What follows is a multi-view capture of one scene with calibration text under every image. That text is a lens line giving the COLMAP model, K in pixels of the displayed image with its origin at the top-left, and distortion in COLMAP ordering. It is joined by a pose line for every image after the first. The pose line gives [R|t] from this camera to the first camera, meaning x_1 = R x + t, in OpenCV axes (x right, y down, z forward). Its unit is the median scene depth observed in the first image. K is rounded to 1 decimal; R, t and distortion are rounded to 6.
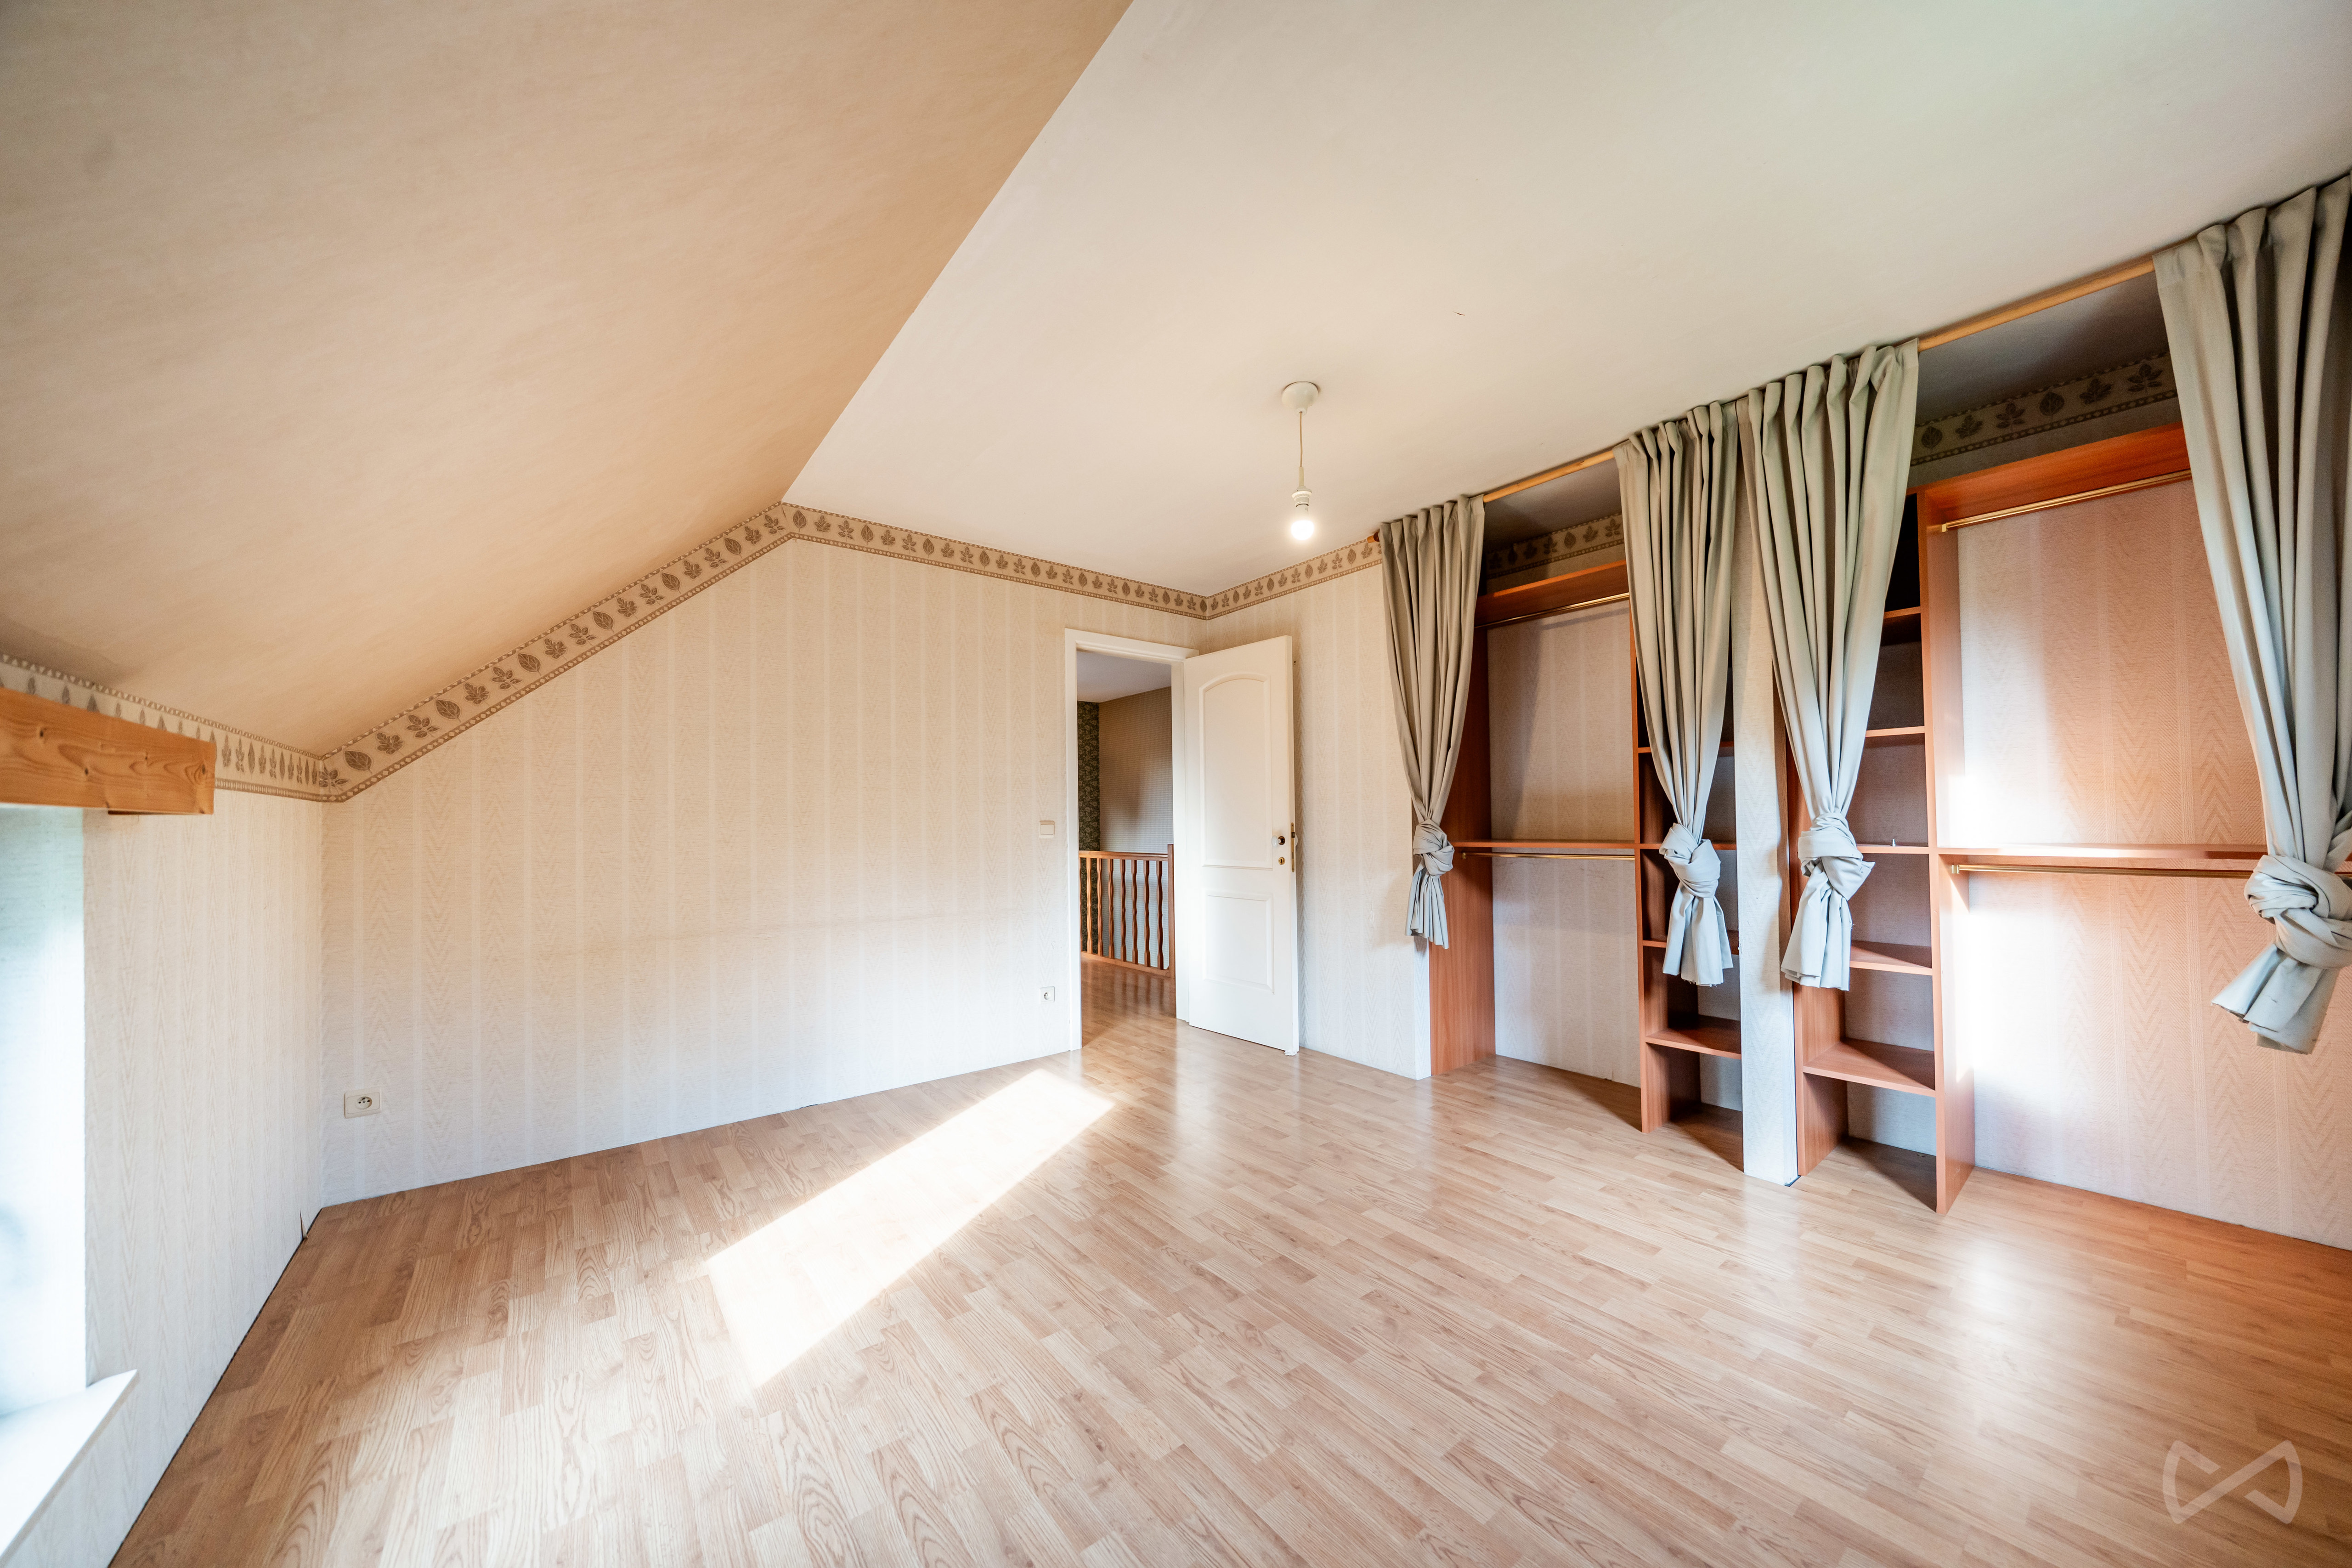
lens RADIAL K [[801.0, 0, 1163.8], [0, 801.0, 809.3], [0, 0, 1]] dist [0.000166, 0.000014]
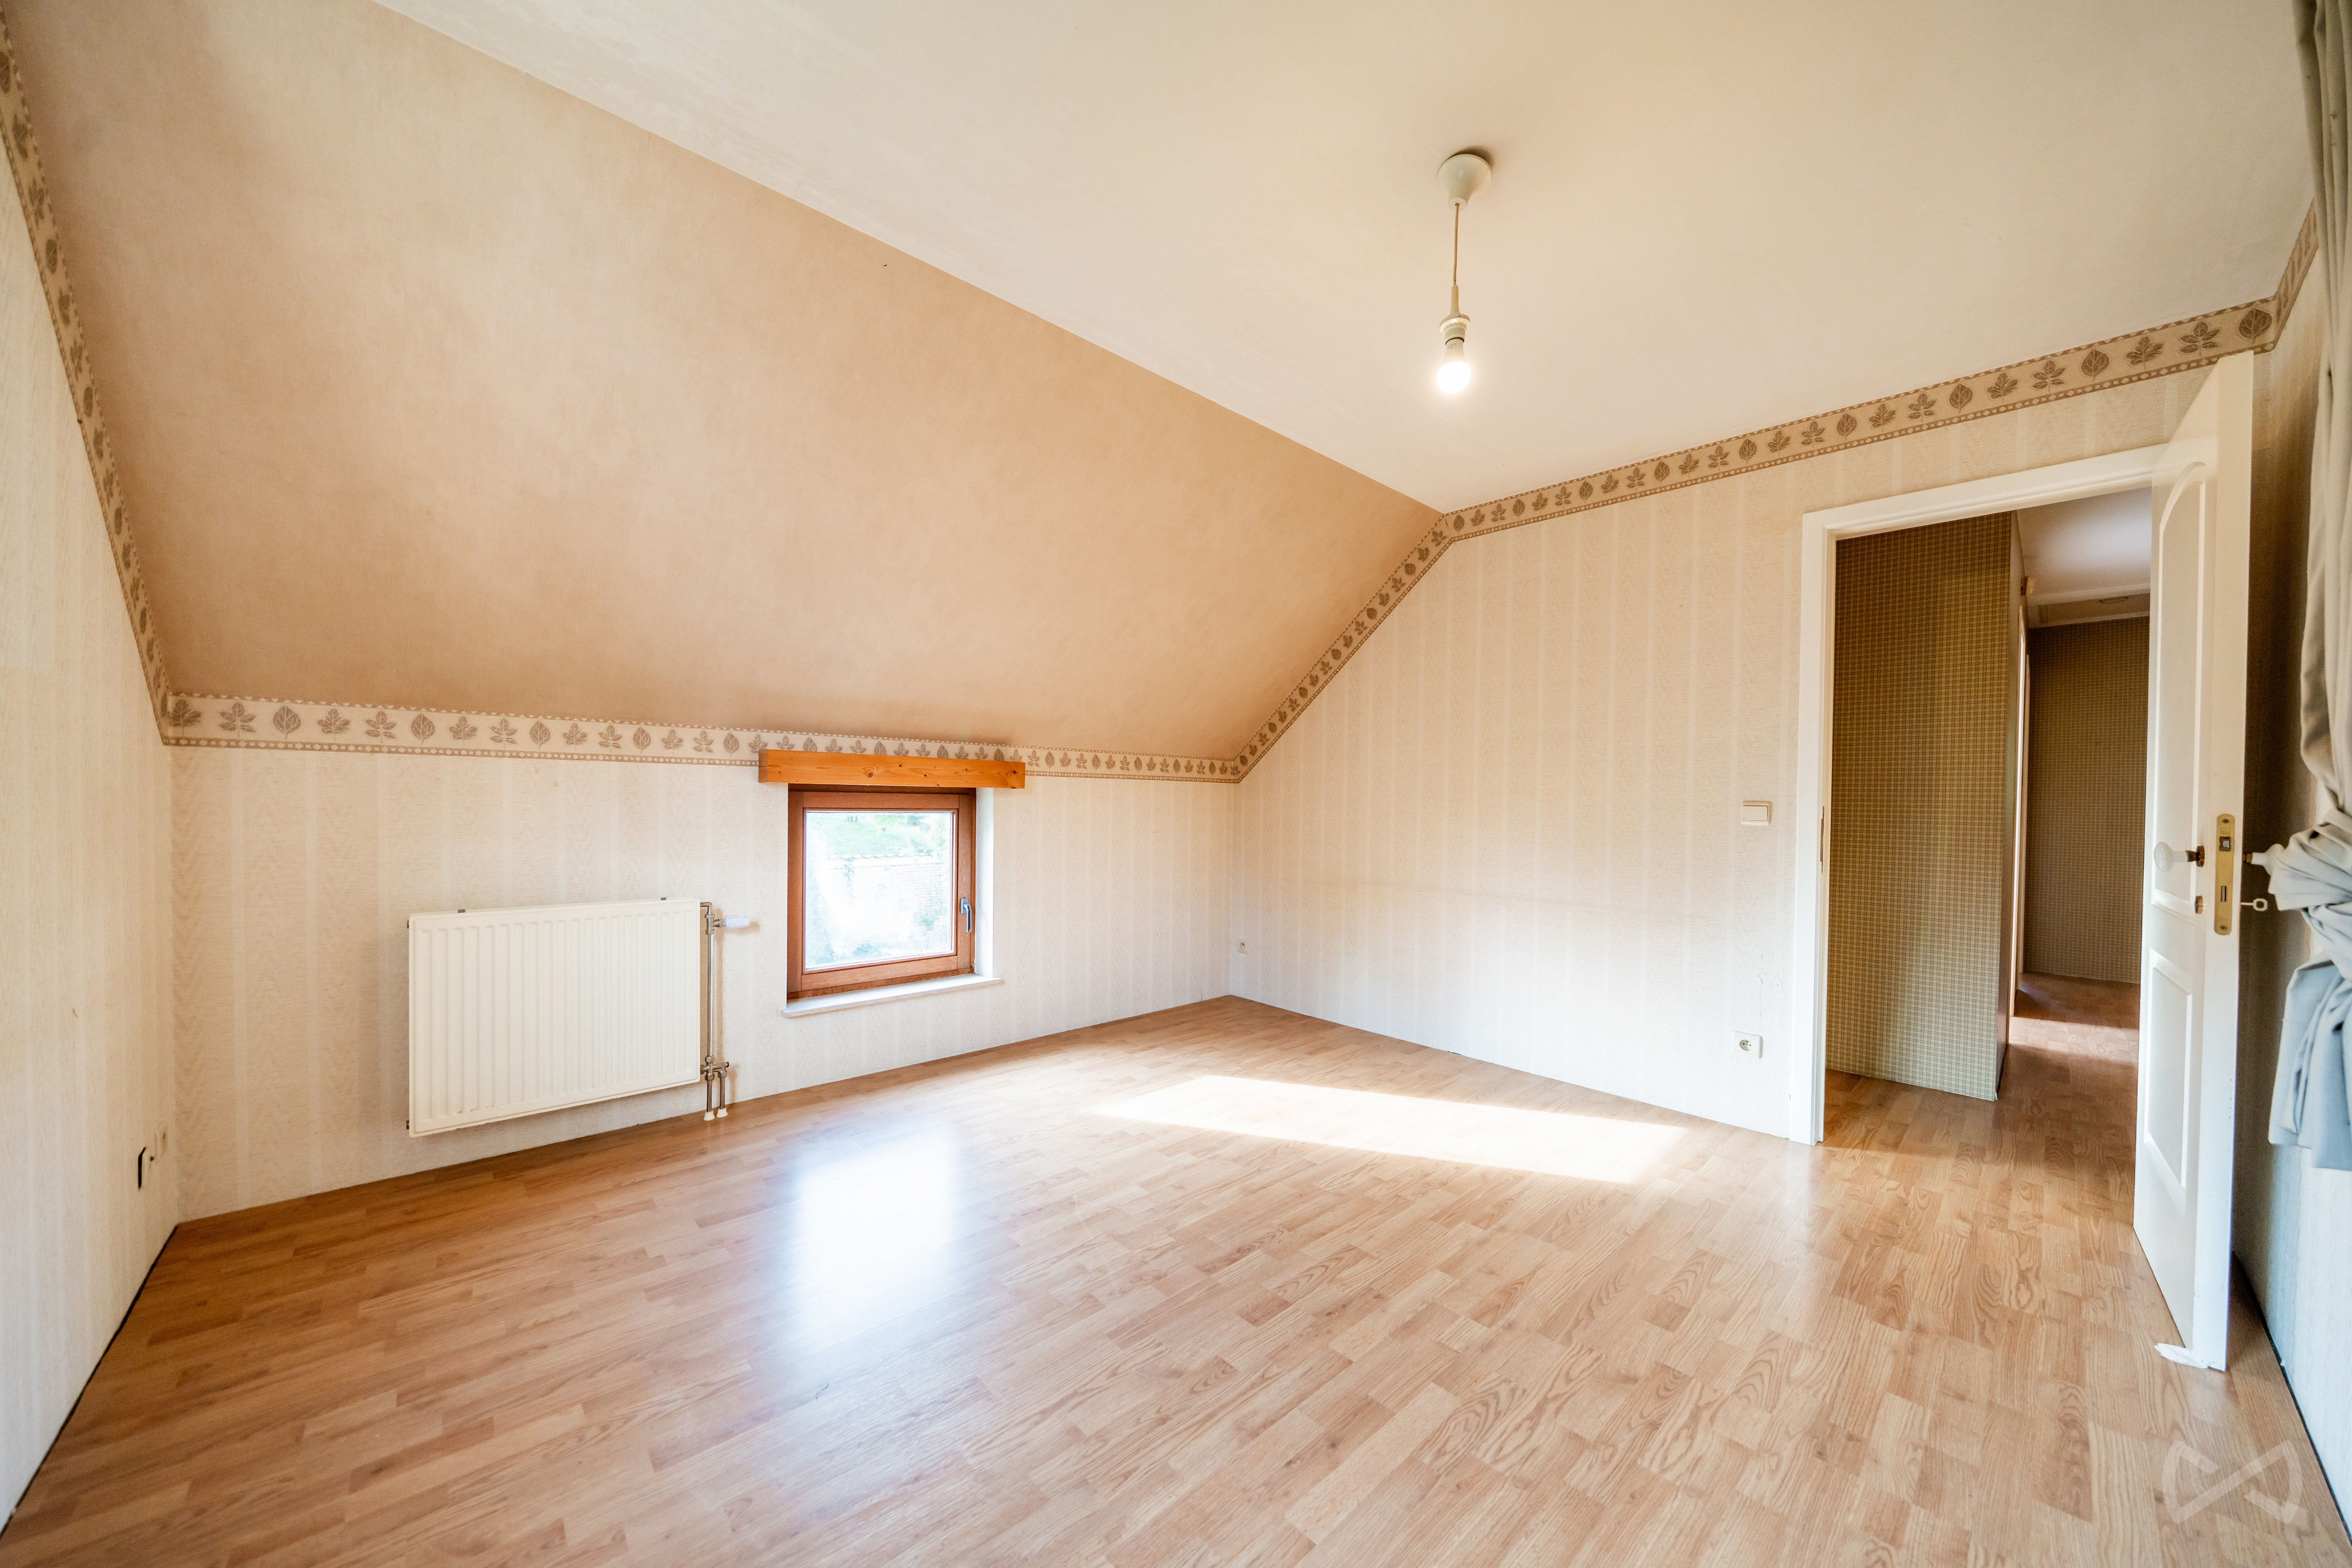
lens RADIAL K [[801.0, 0, 1163.8], [0, 801.0, 809.3], [0, 0, 1]] dist [0.000166, 0.000014]
pose [[0.082845, 0.024721, -0.996256, 0.770749], [-0.000584, 0.999693, 0.024758, 0.006370], [0.996562, -0.001469, 0.082834, 0.626853]]
